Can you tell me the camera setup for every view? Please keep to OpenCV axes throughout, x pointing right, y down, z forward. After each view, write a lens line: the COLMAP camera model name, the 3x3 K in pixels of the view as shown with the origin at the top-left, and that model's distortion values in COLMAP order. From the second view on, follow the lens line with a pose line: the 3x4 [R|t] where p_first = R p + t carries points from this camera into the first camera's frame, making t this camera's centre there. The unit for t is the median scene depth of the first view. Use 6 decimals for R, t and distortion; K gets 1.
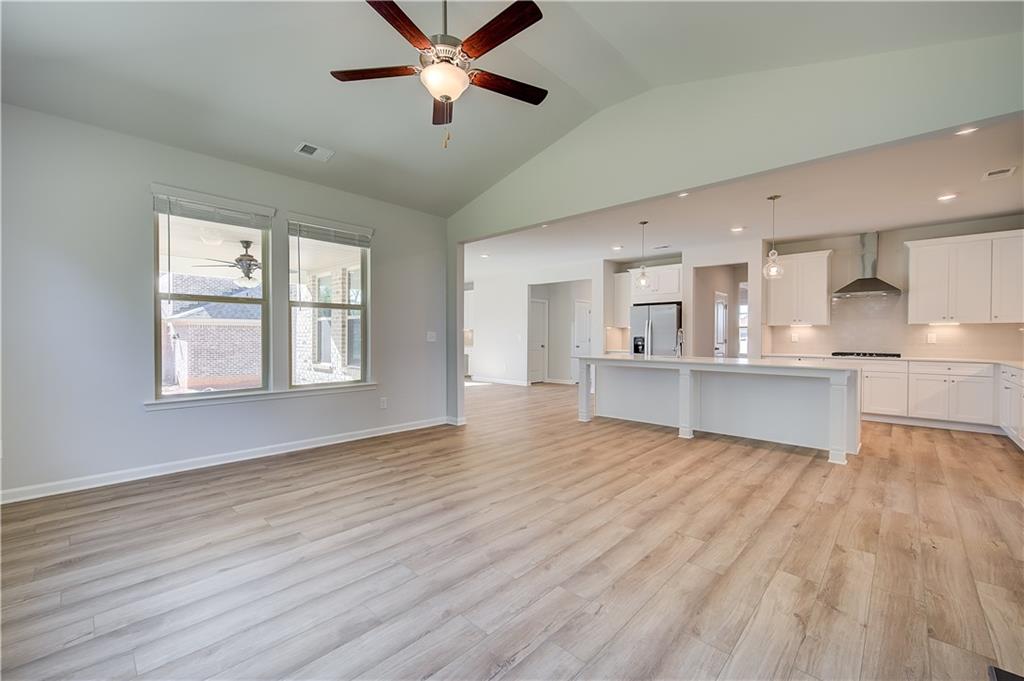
lens RADIAL K [[437.8, 0, 514.2], [0, 437.8, 339.4], [0, 0, 1]] dist [0.005020, -0.000121]
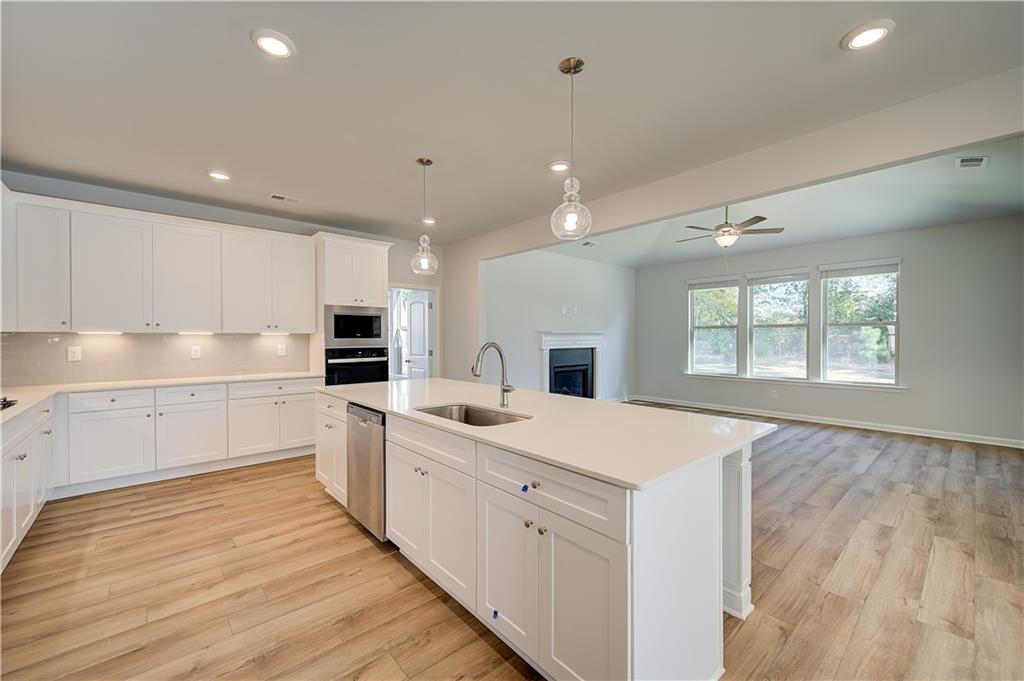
lens RADIAL K [[406.1, 0, 510.3], [0, 406.1, 340.5], [0, 0, 1]] dist [0.001656, 0.000093]
pose [[-0.992073, -0.010103, 0.125252, 0.396986], [-0.008669, 0.999891, 0.011990, -0.037247], [-0.125360, 0.010809, -0.992052, 1.814236]]
